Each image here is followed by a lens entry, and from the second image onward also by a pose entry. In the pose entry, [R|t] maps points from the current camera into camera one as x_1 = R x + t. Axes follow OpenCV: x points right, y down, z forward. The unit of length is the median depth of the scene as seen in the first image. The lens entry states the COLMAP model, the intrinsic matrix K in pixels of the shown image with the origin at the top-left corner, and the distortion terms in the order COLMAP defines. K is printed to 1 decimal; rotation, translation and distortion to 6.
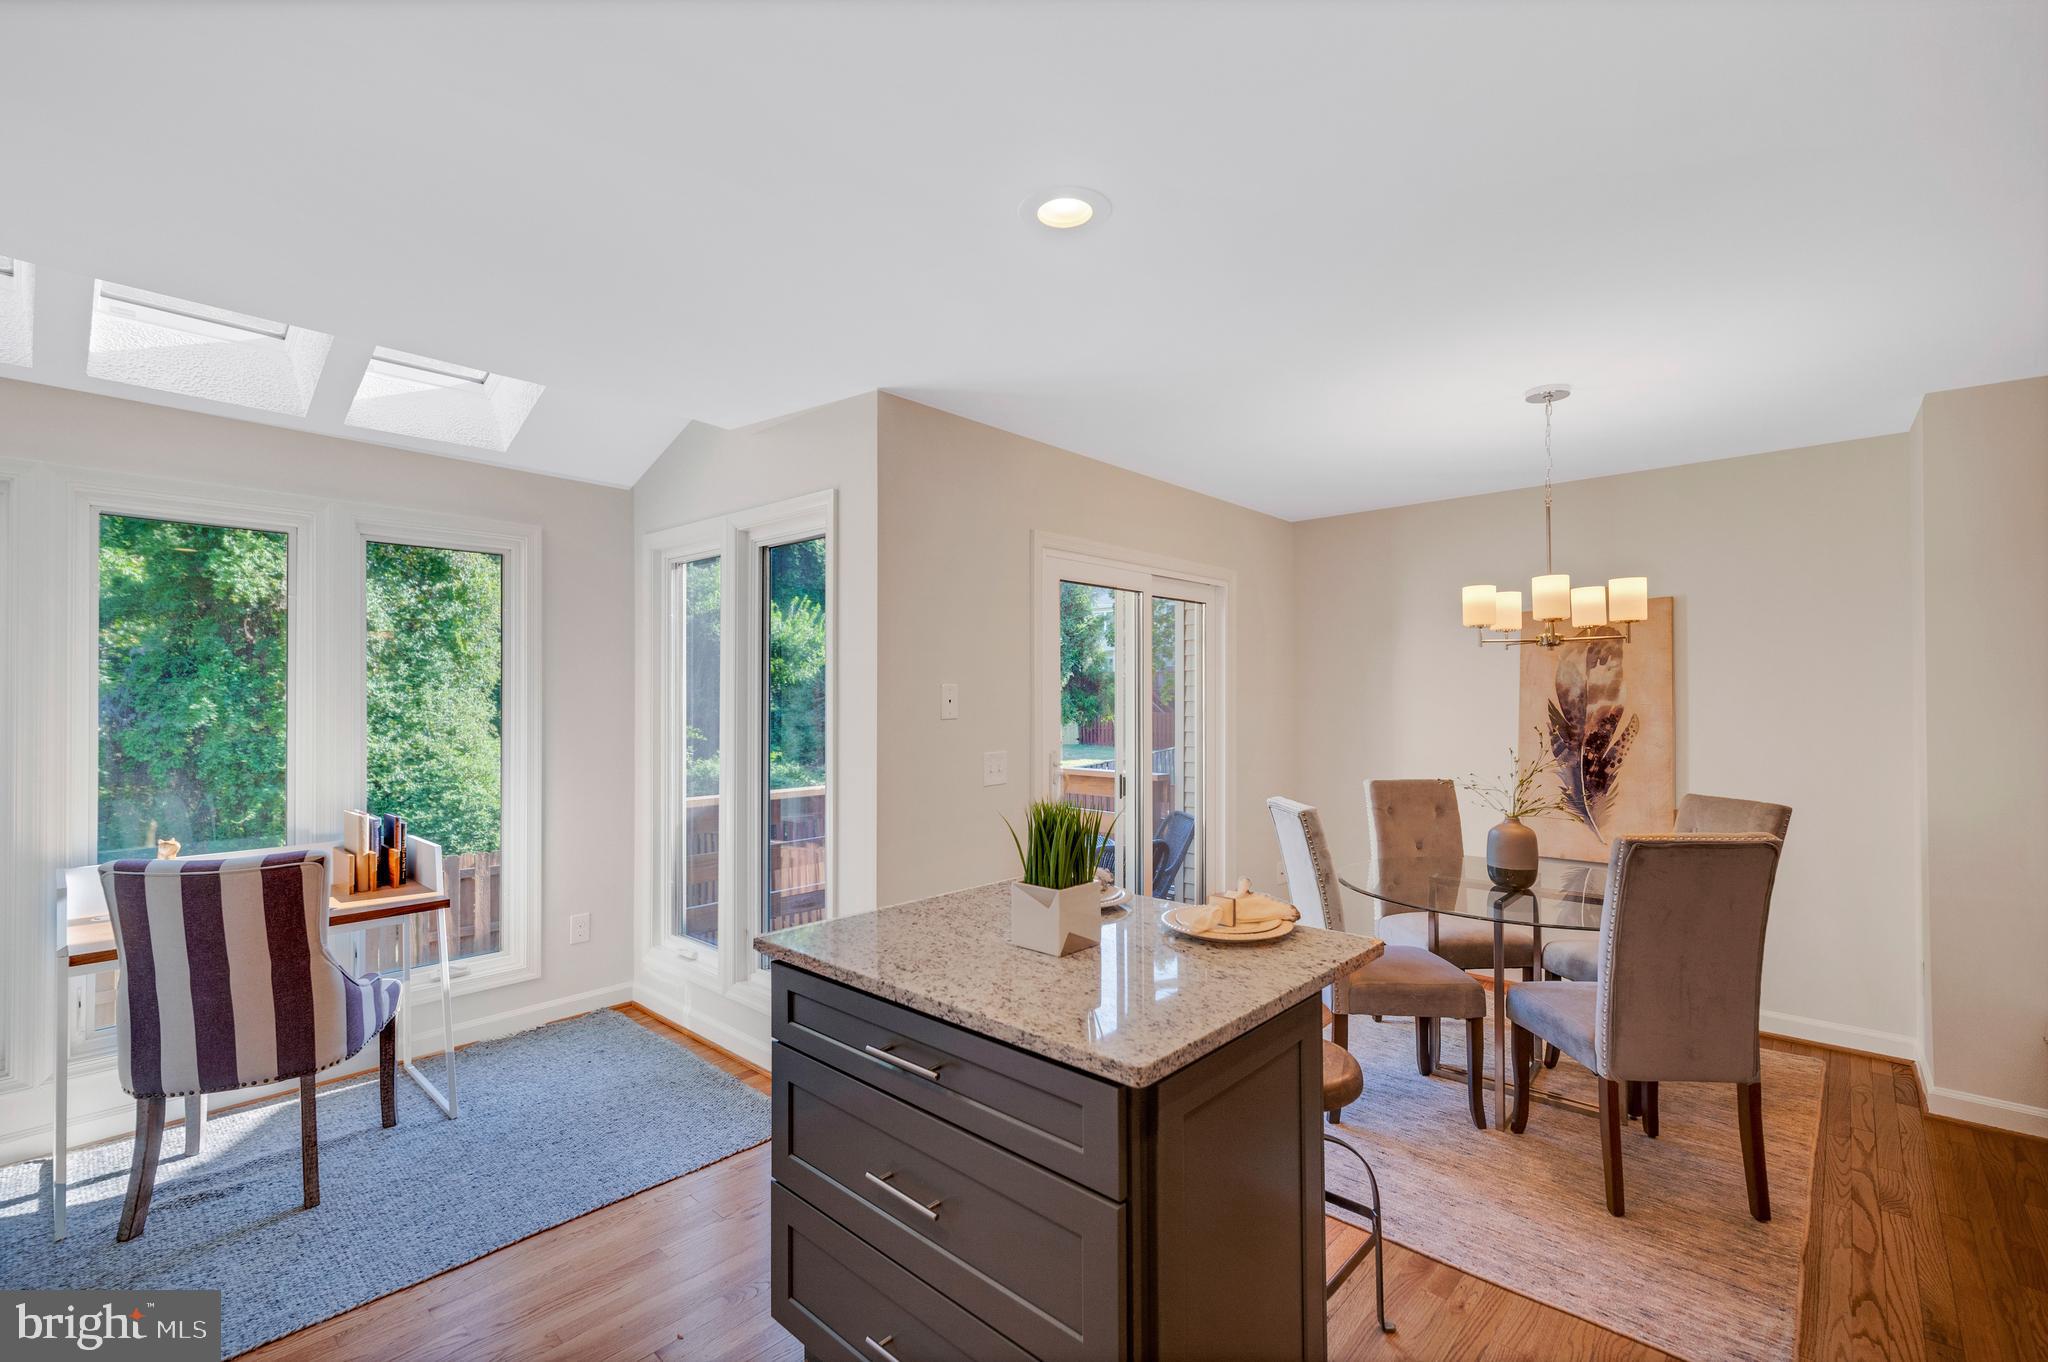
lens RADIAL K [[890.3, 0, 1015.4], [0, 890.3, 682.4], [0, 0, 1]] dist [0.001346, 0.000256]
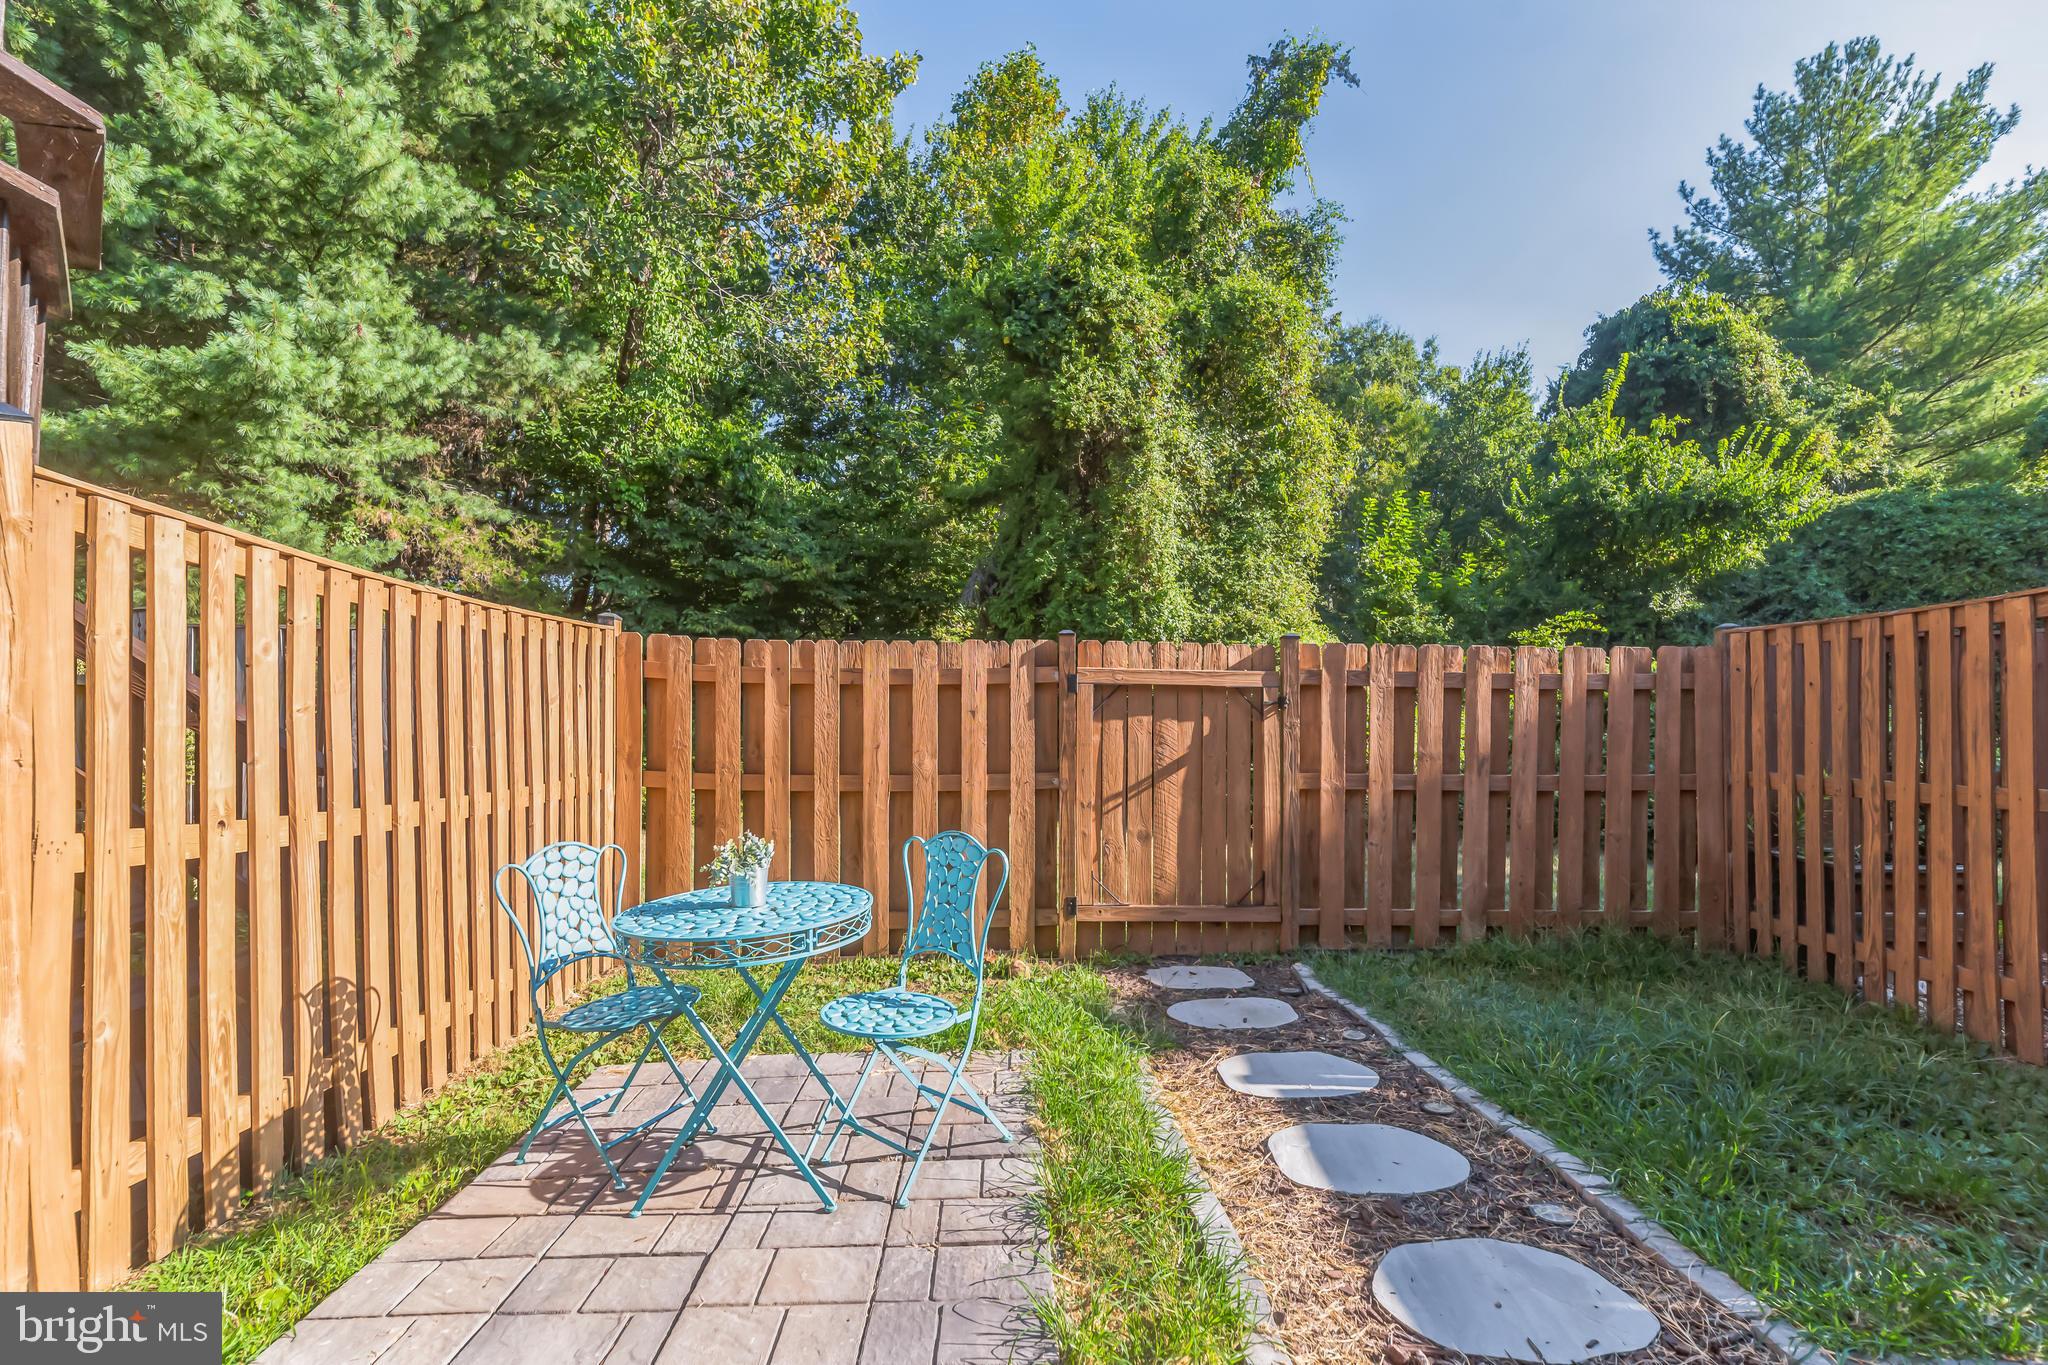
lens RADIAL K [[887.5, 0, 1024.7], [0, 887.5, 693.9], [0, 0, 1]] dist [-0.002420, -0.000055]
pose [[0.701700, 0.008155, -0.712426, -0.775592], [-0.005494, 0.999967, 0.006035, 0.473729], [0.712451, -0.000321, 0.701722, 0.974372]]
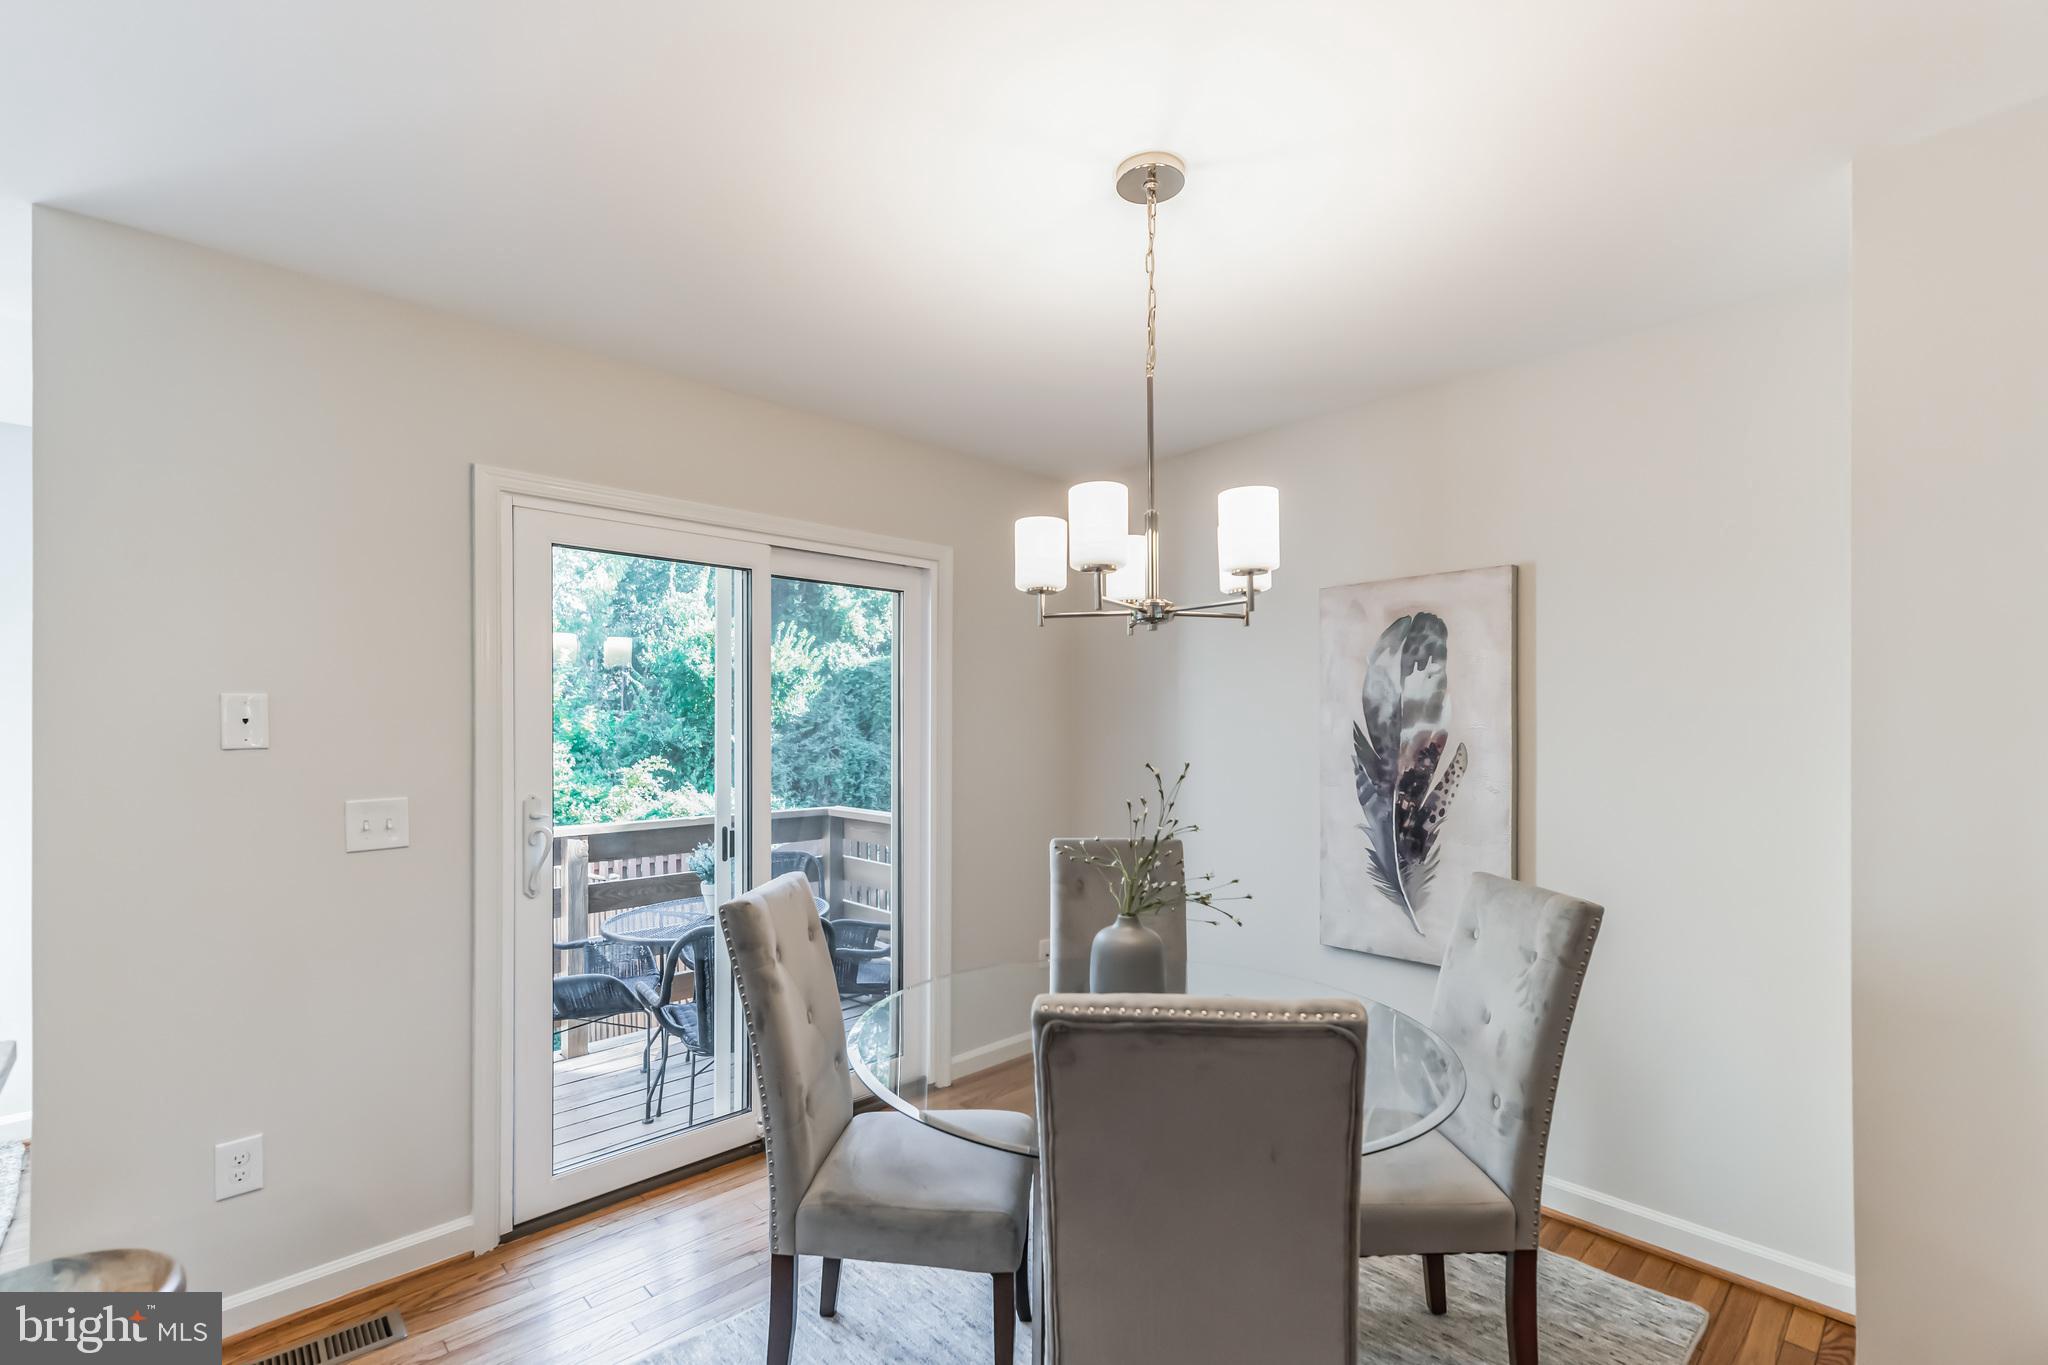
lens RADIAL K [[887.5, 0, 1020.9], [0, 887.5, 723.5], [0, 0, 1]] dist [-0.002420, -0.000055]
pose [[0.997451, -0.000641, -0.071357, 0.400442], [0.001503, 0.999927, 0.012026, 0.012265], [0.071344, -0.012102, 0.997378, 0.305553]]
